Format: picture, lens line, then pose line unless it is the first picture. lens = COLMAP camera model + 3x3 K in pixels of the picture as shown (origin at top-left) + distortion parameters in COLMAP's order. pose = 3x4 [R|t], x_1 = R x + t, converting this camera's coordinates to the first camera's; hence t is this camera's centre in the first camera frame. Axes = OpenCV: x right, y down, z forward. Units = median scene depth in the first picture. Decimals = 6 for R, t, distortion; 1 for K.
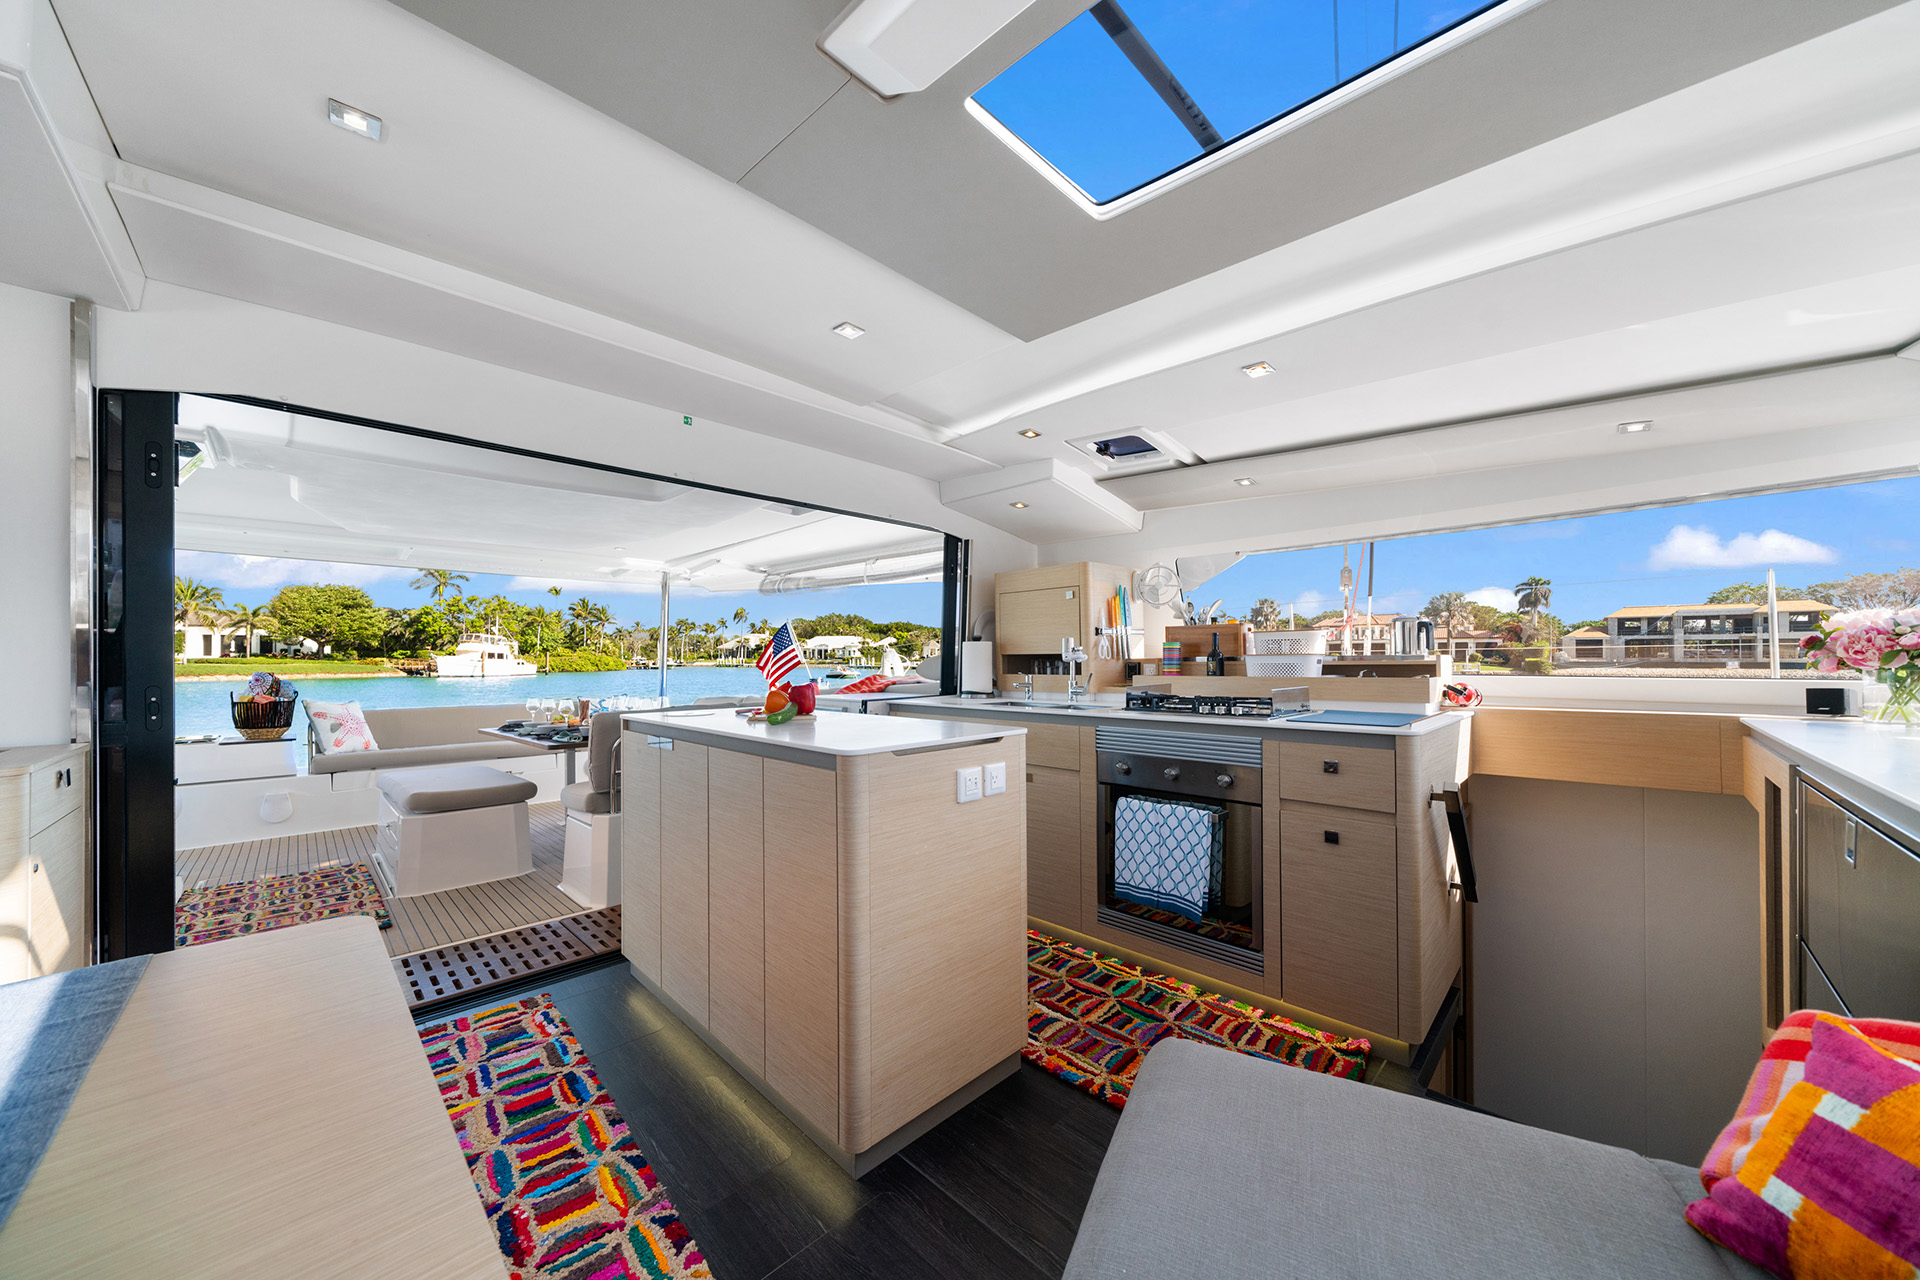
lens RADIAL K [[667.8, 0, 951.3], [0, 667.8, 658.0], [0, 0, 1]] dist [-0.004008, -0.000158]
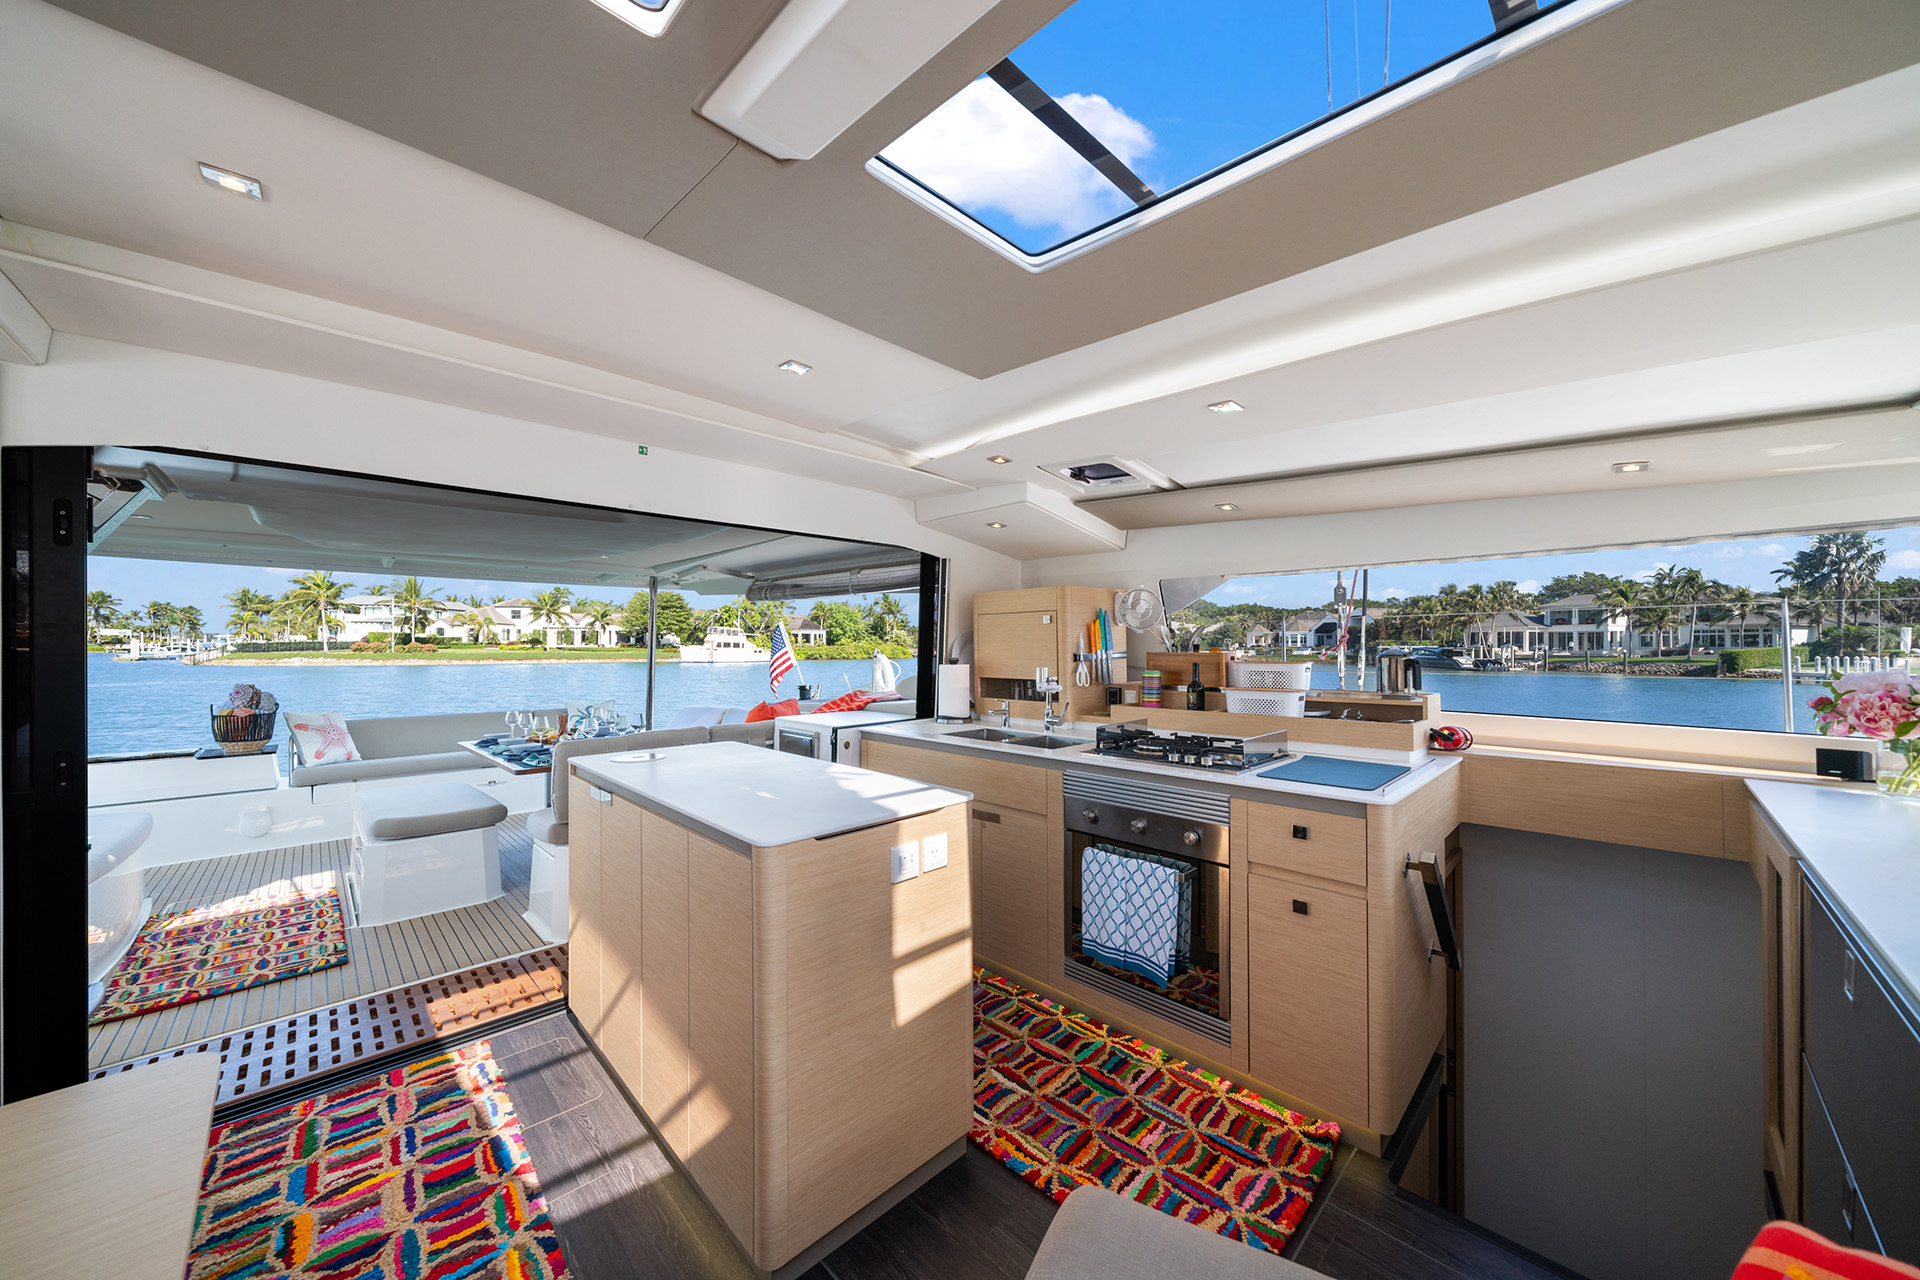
lens RADIAL K [[667.8, 0, 950.0], [0, 667.8, 645.1], [0, 0, 1]] dist [-0.004008, -0.000158]
pose [[0.999890, 0.002493, -0.014619, 0.055072], [-0.002483, 0.999997, 0.000692, -0.063093], [0.014620, -0.000655, 0.999893, 0.032402]]
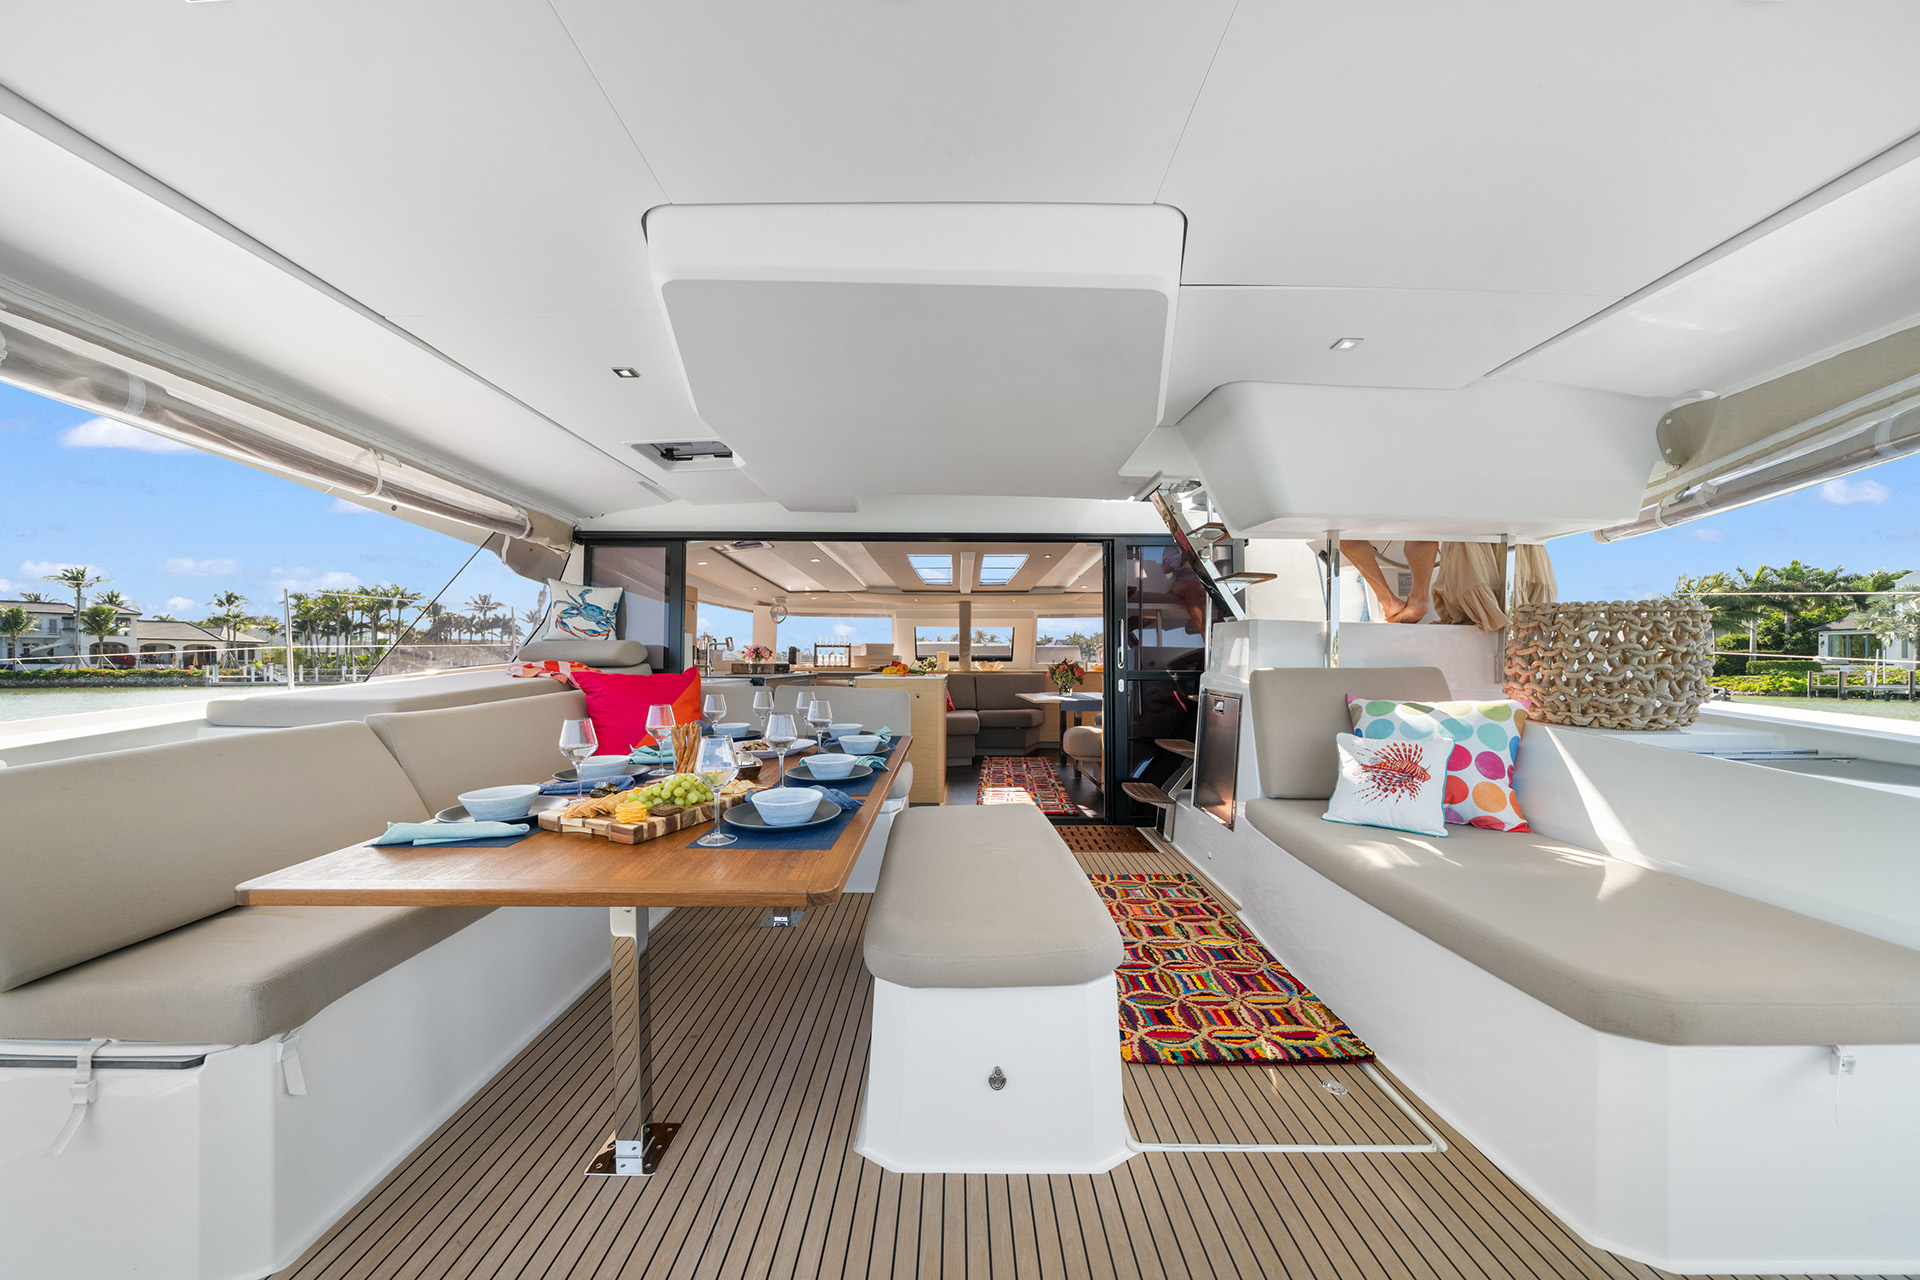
lens RADIAL K [[667.8, 0, 964.9], [0, 667.8, 671.1], [0, 0, 1]] dist [-0.004008, -0.000158]
pose [[-0.721710, -0.006086, 0.692169, -1.422740], [-0.008038, 0.999968, 0.000411, 0.047997], [-0.692149, -0.005267, -0.721735, 1.792386]]
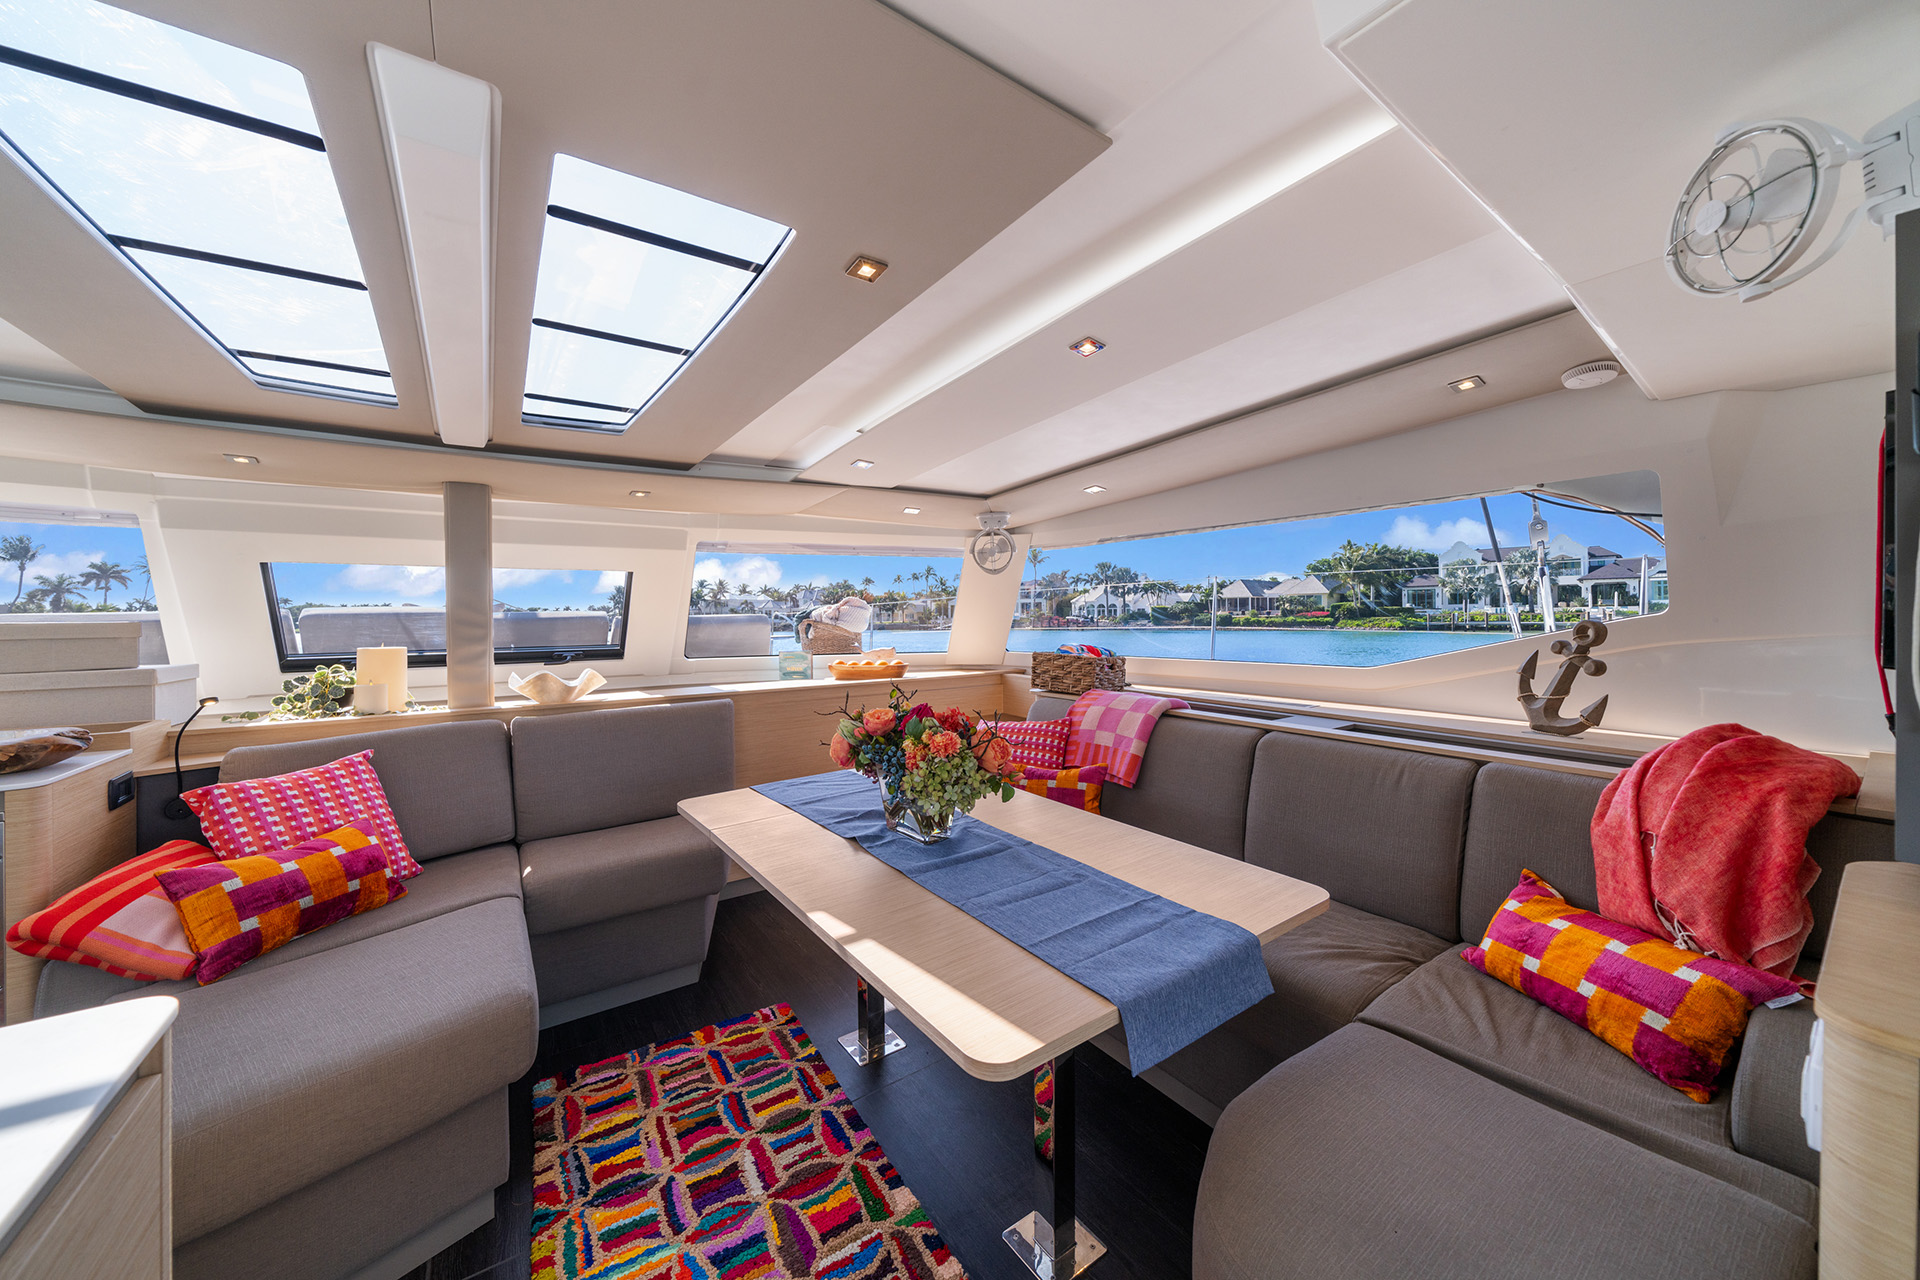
lens RADIAL K [[667.8, 0, 948.3], [0, 667.8, 579.0], [0, 0, 1]] dist [-0.004008, -0.000158]
pose [[-0.985584, 0.018549, 0.168166, -0.332445], [0.007249, 0.997689, -0.067564, -0.045476], [-0.169030, -0.065371, -0.983441, 0.618029]]
